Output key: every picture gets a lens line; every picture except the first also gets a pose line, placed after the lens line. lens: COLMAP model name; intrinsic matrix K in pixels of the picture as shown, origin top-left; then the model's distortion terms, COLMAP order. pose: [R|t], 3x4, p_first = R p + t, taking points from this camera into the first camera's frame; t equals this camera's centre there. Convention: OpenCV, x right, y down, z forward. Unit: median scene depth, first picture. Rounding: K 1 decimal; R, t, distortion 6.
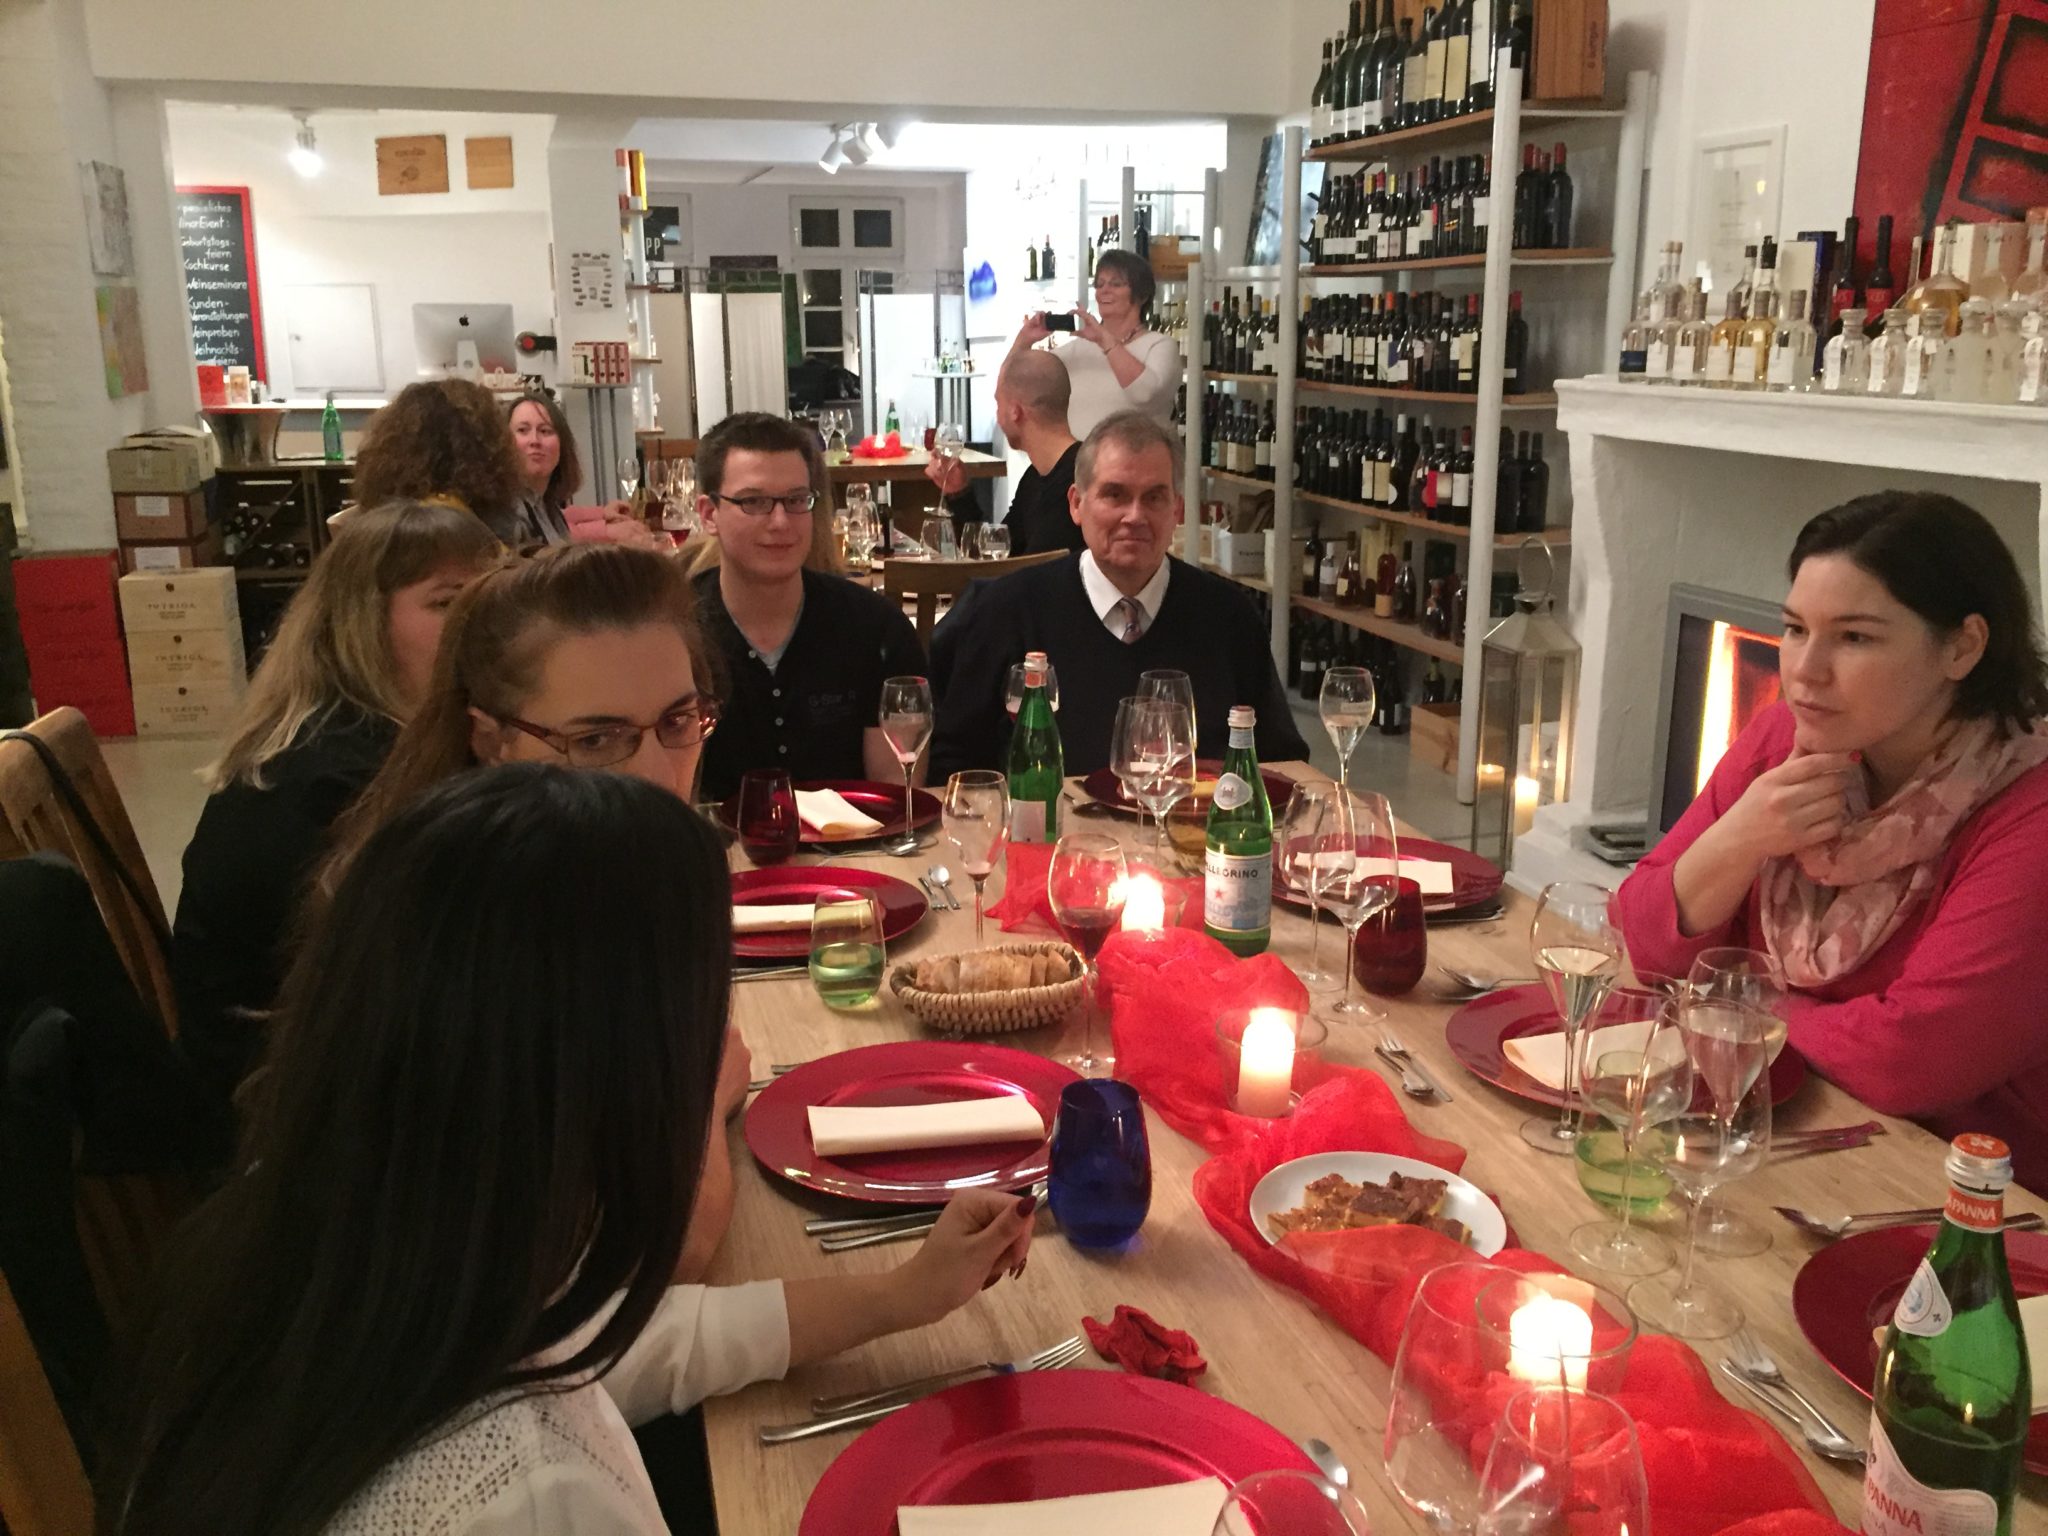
lens RADIAL K [[1784.8, 0, 1024.0], [0, 1784.8, 768.0], [0, 0, 1]] dist [0.002315, -0.015672]
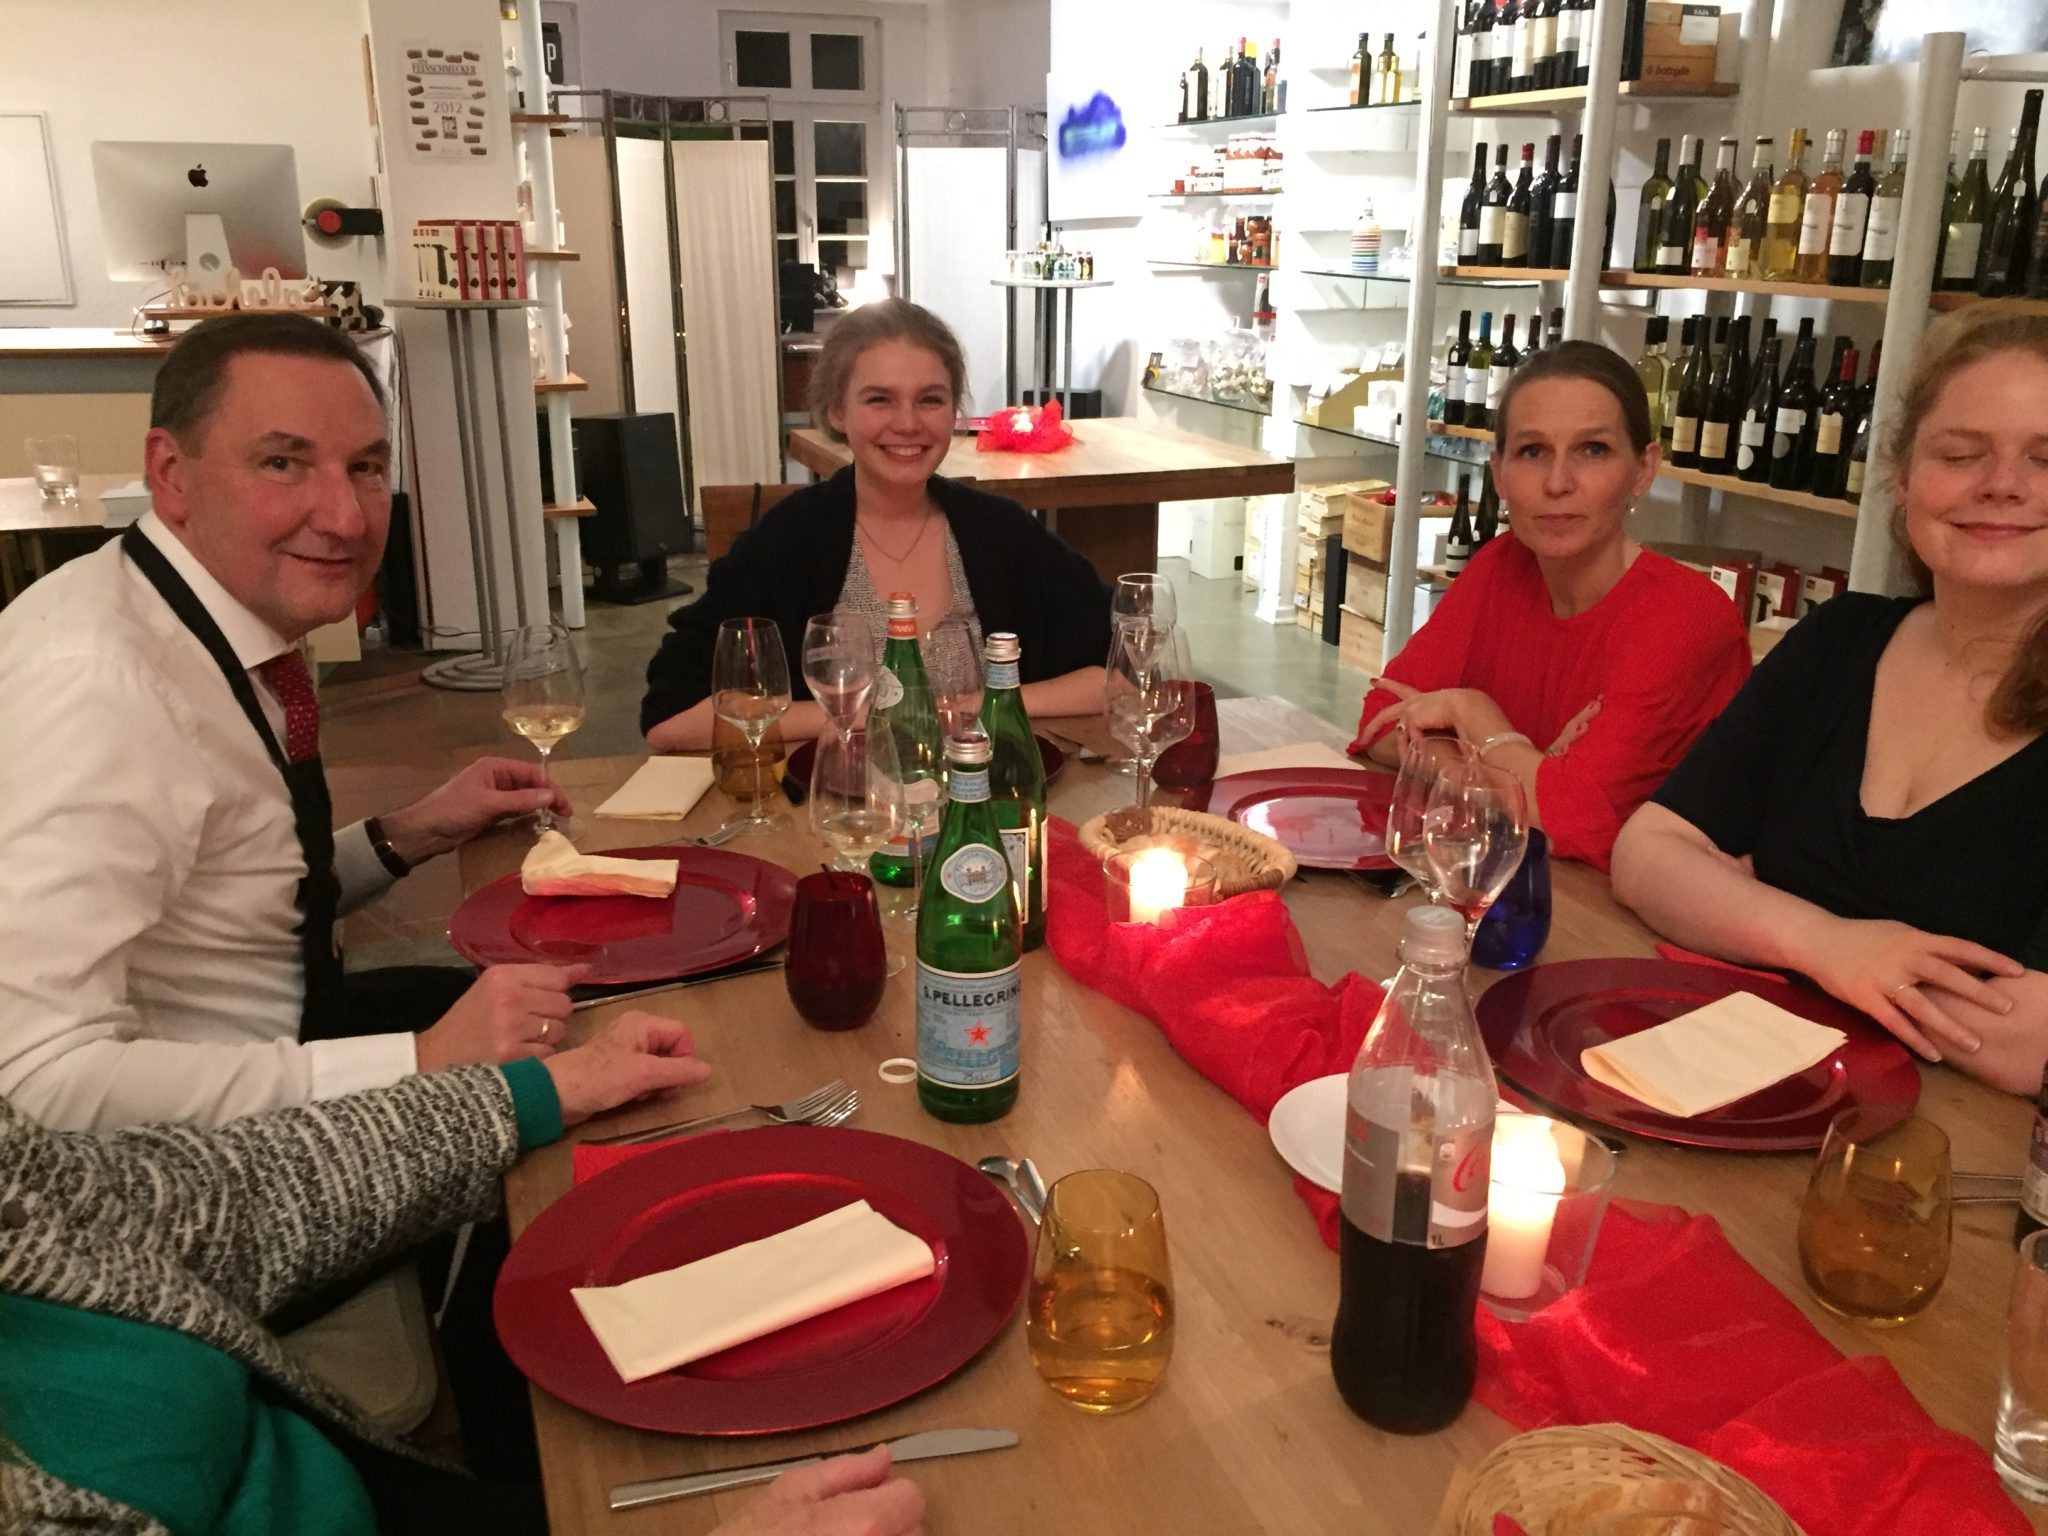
lens RADIAL K [[1784.8, 0, 1024.0], [0, 1784.8, 768.0], [0, 0, 1]] dist [0.002315, -0.015672]
pose [[0.996754, -0.016024, 0.078897, -0.114387], [0.011343, 0.998168, 0.059428, -0.103544], [-0.079704, -0.058340, 0.995110, 0.440376]]
